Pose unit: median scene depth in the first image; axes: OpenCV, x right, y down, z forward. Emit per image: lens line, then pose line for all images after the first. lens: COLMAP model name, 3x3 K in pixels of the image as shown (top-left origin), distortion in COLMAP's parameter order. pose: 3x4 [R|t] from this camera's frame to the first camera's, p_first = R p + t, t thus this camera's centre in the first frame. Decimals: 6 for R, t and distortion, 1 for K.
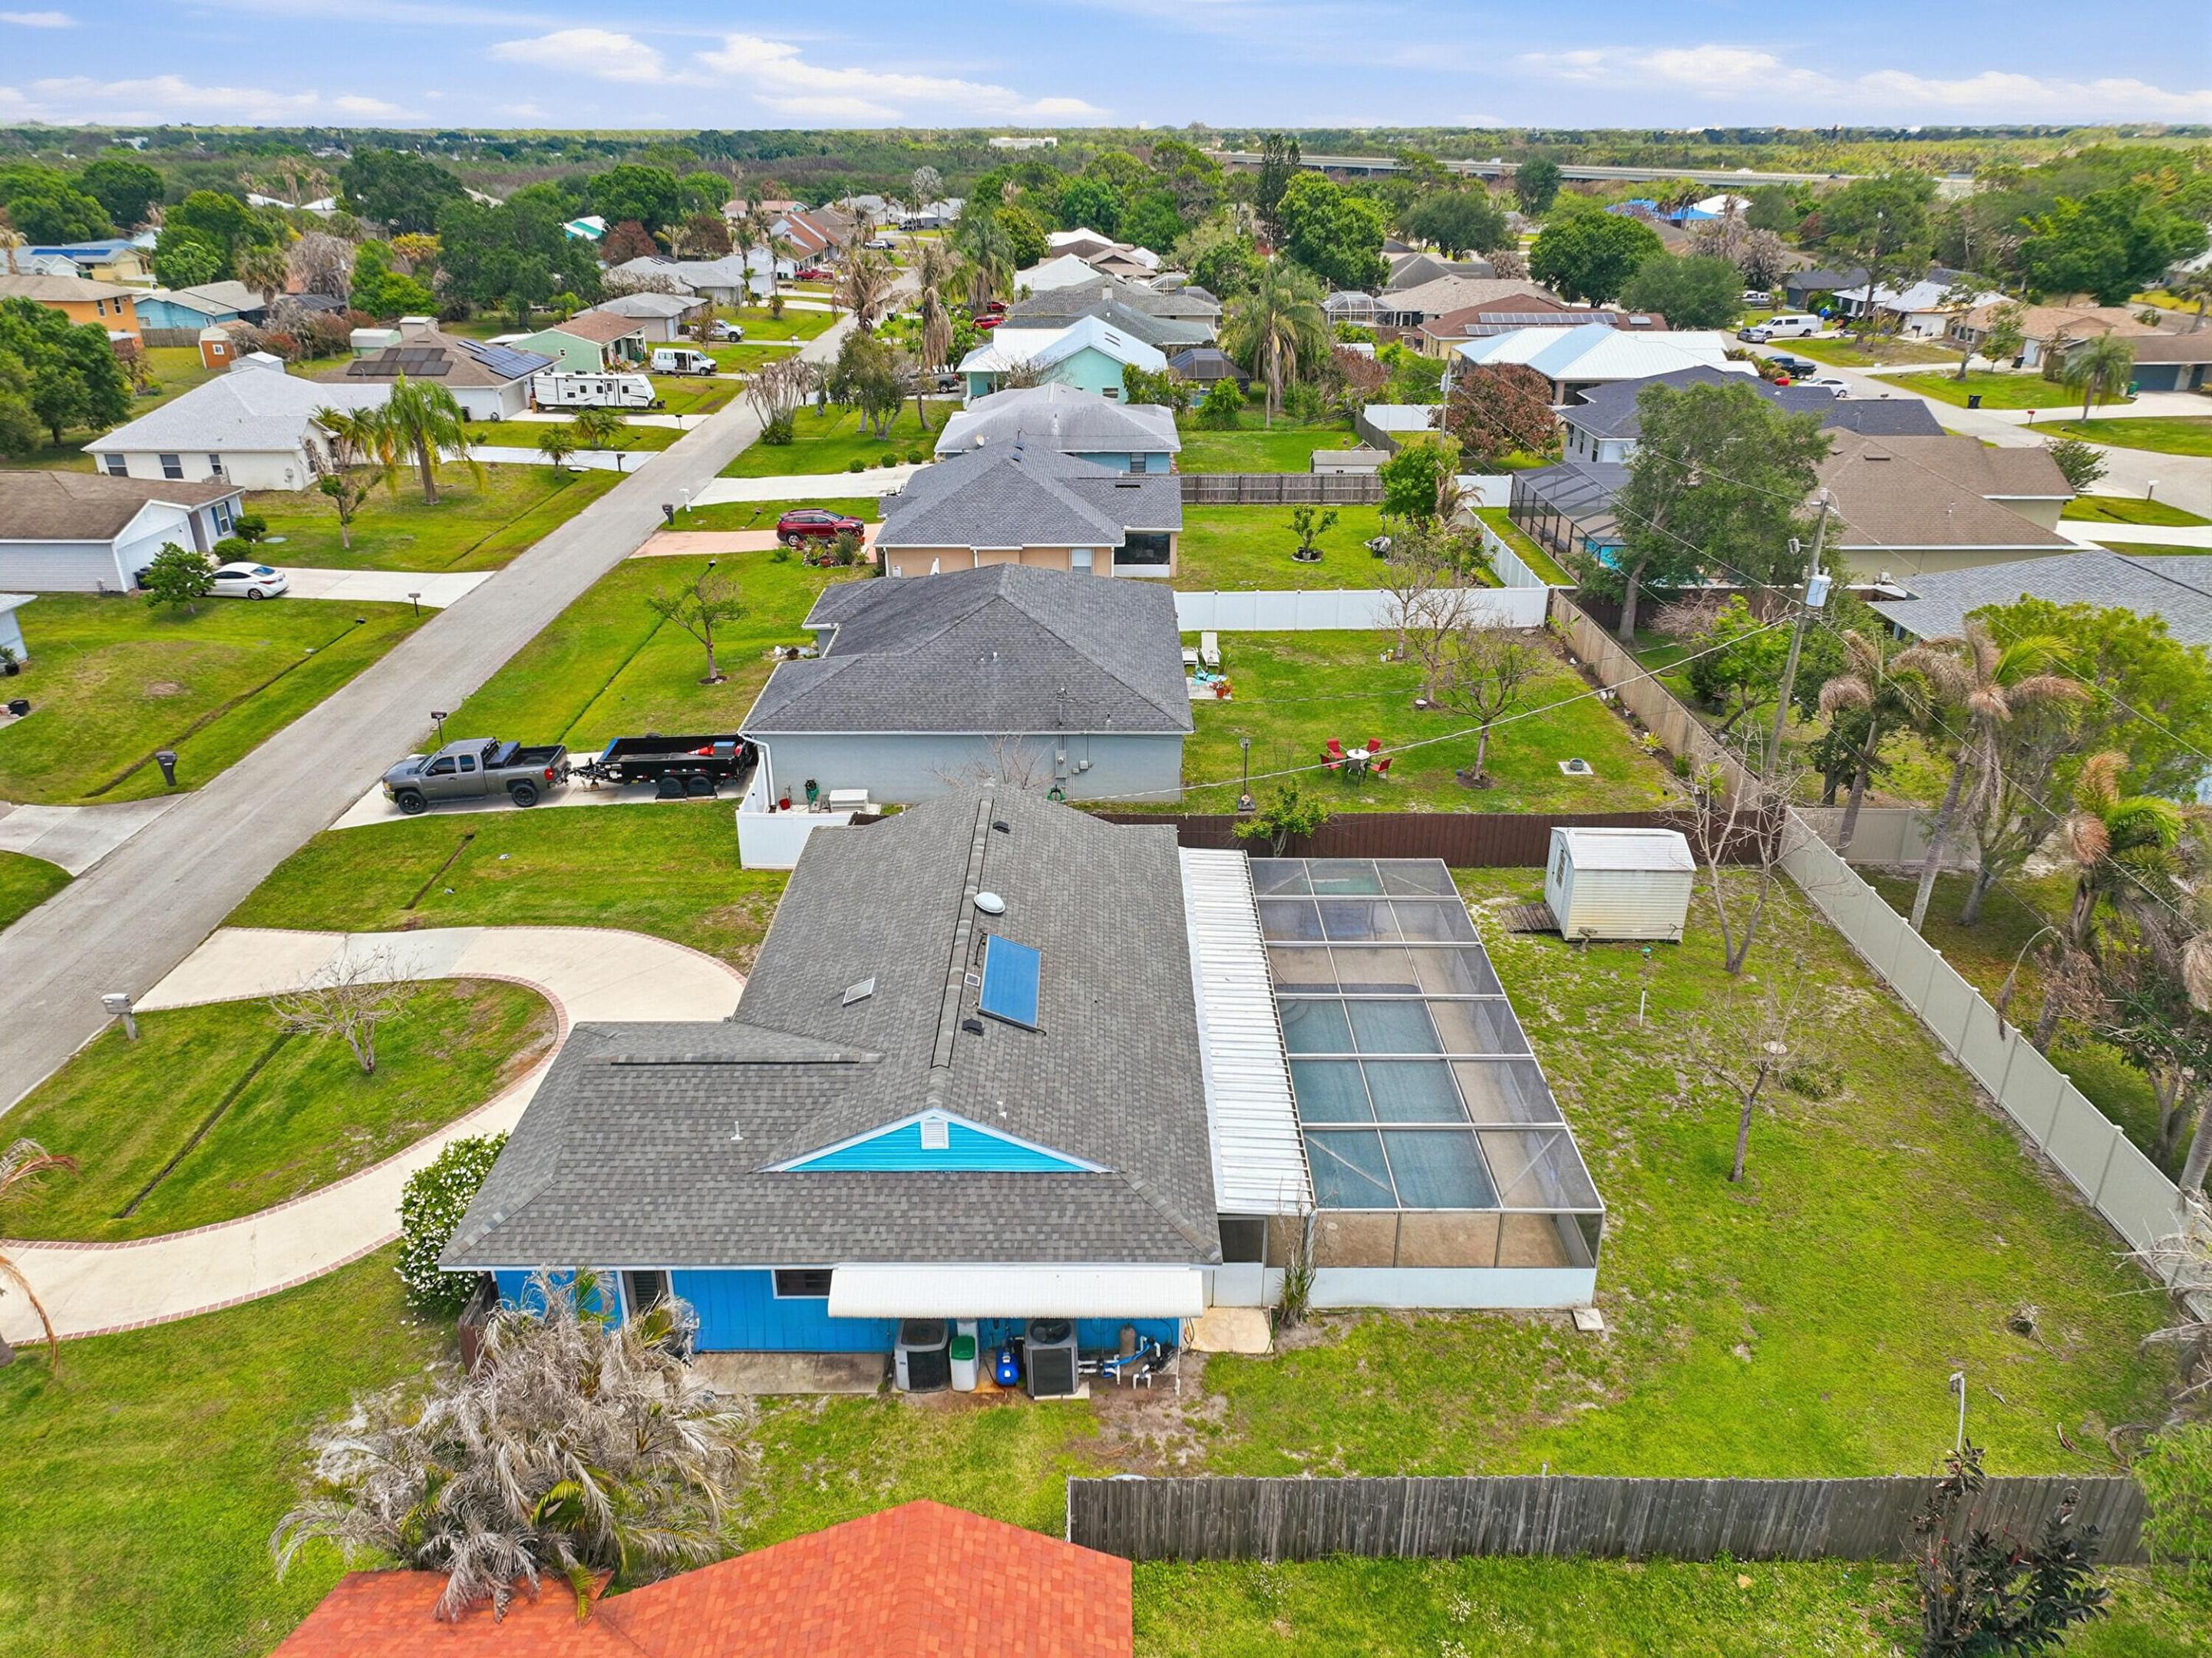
lens RADIAL K [[1544.4, 0, 1108.1], [0, 1544.4, 838.0], [0, 0, 1]] dist [0.004367, 0.000869]
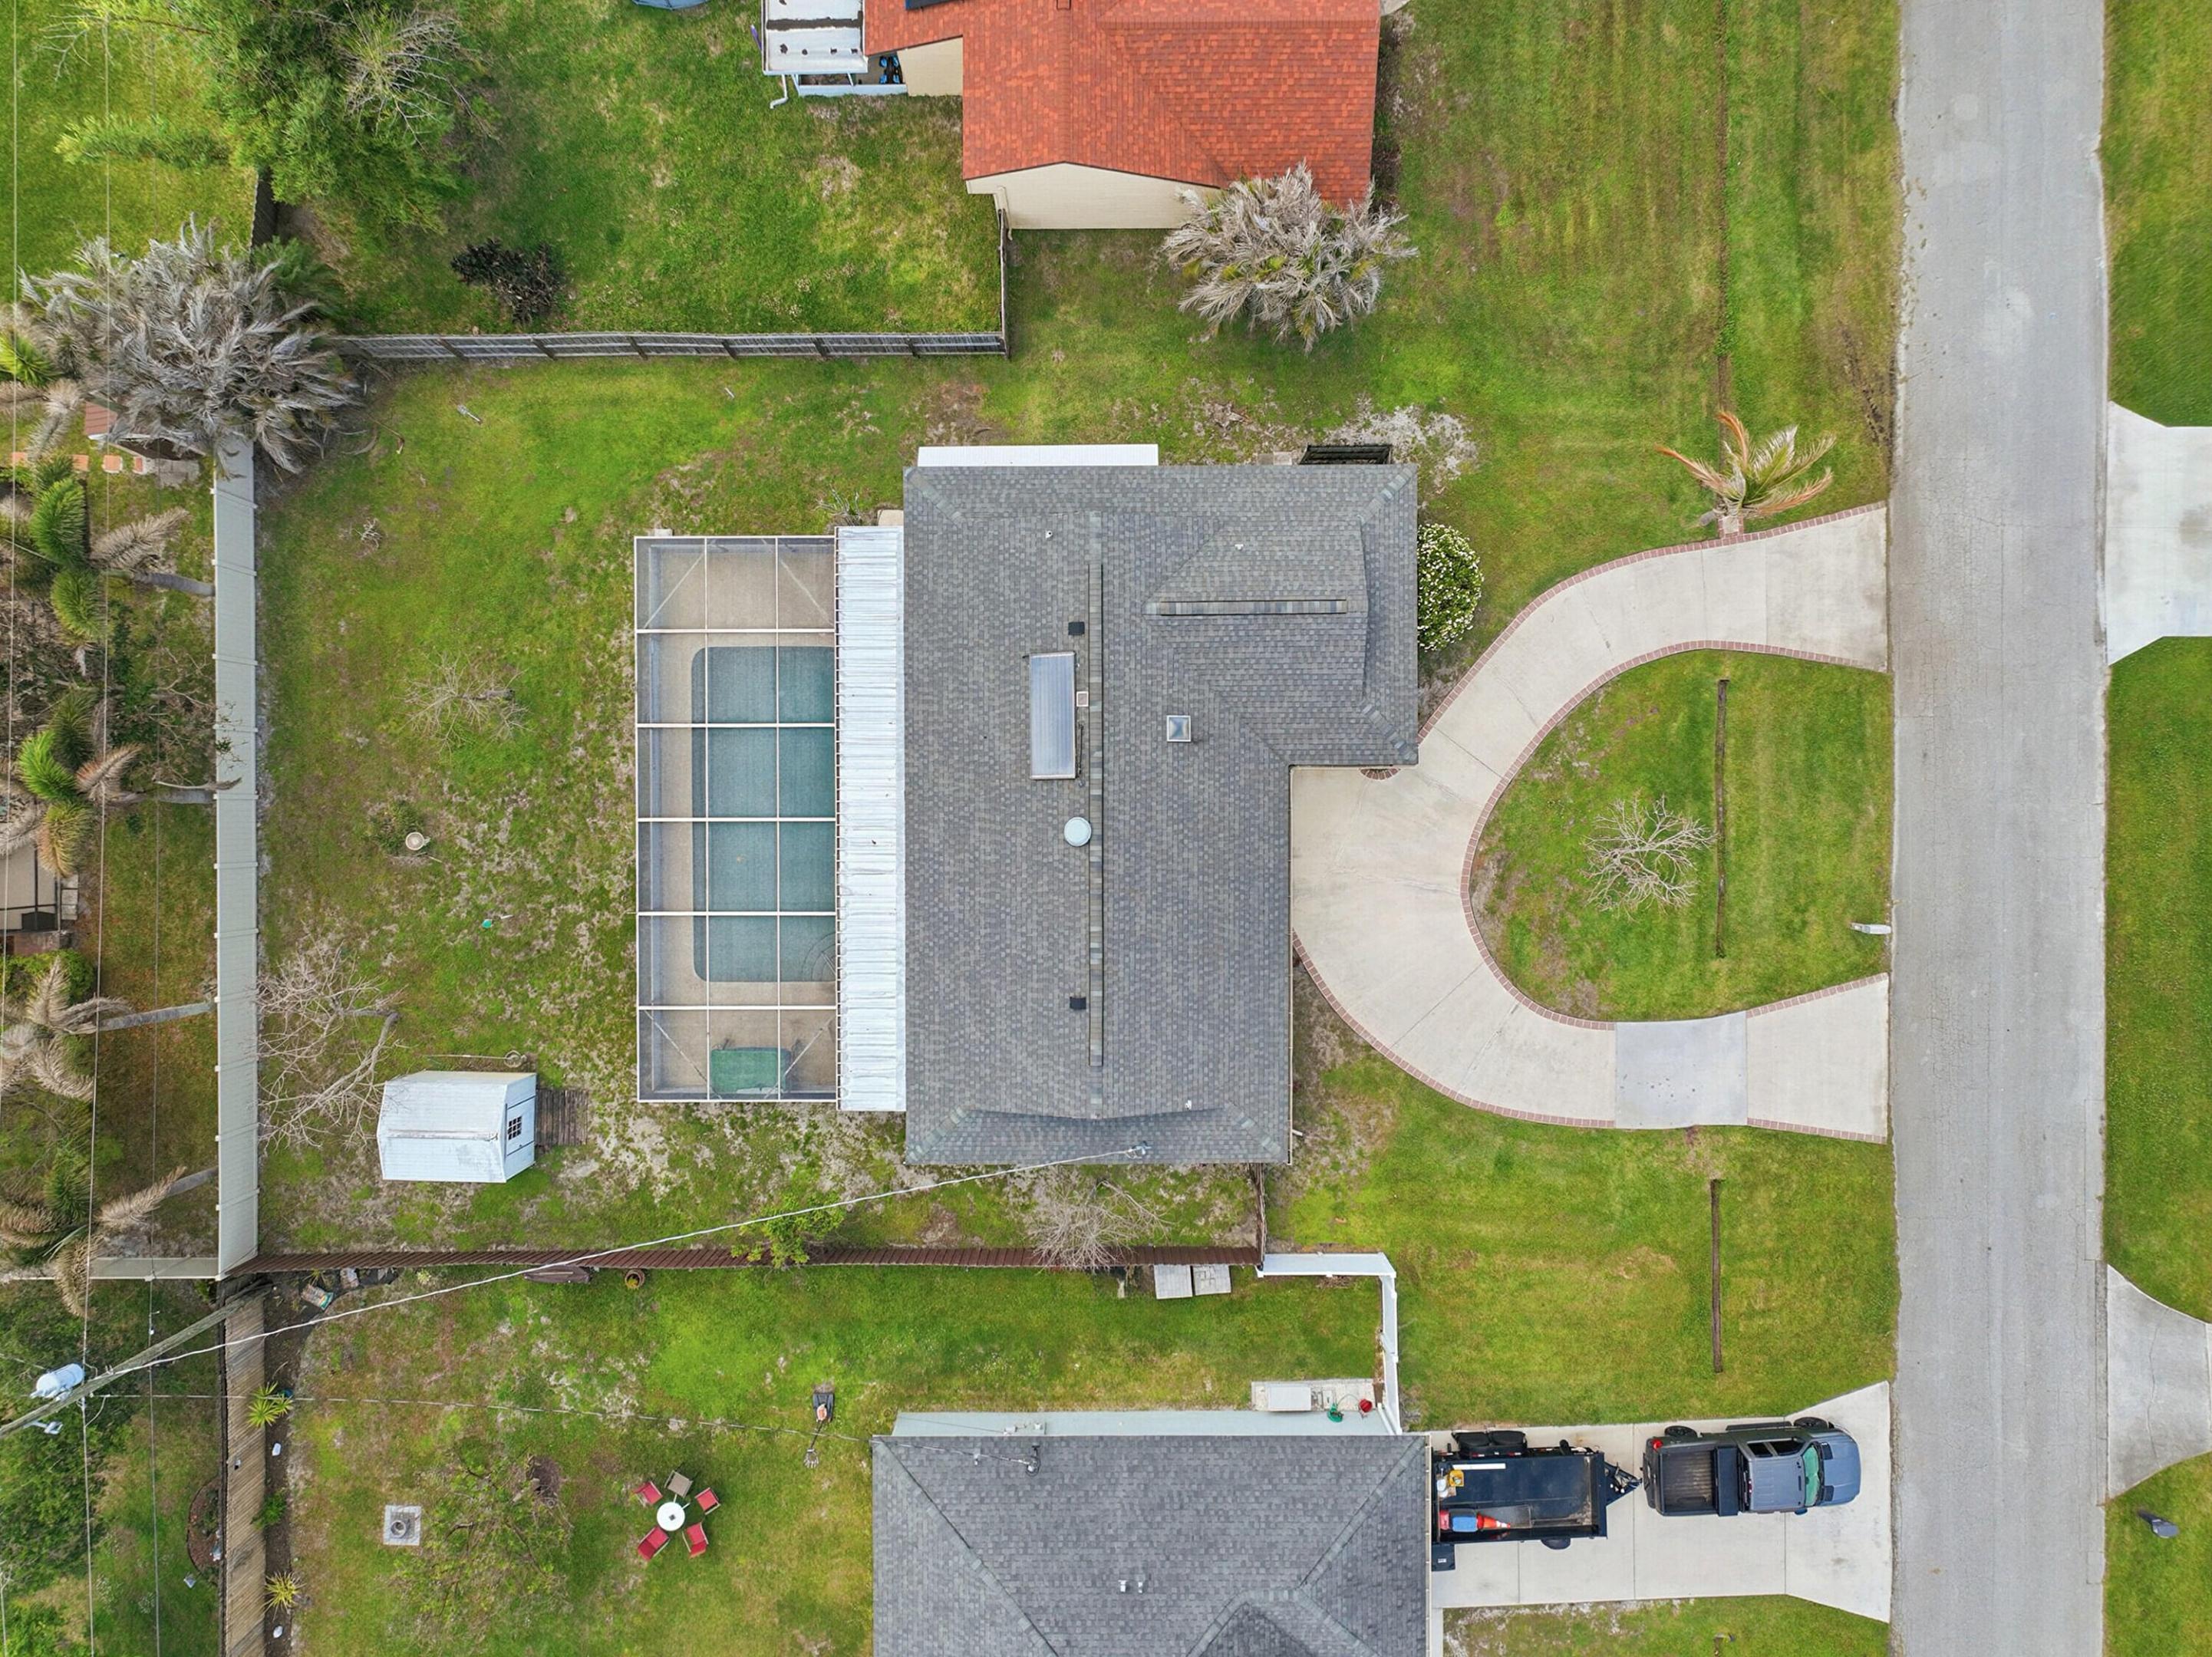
lens RADIAL K [[1552.9, 0, 1105.9], [0, 1552.9, 823.5], [0, 0, 1]] dist [-0.002100, 0.018559]
pose [[-0.999998, -0.000279, -0.002130, -0.067196], [-0.001810, -0.424782, 0.905294, -0.689955], [-0.001158, 0.905295, 0.424781, 0.363774]]
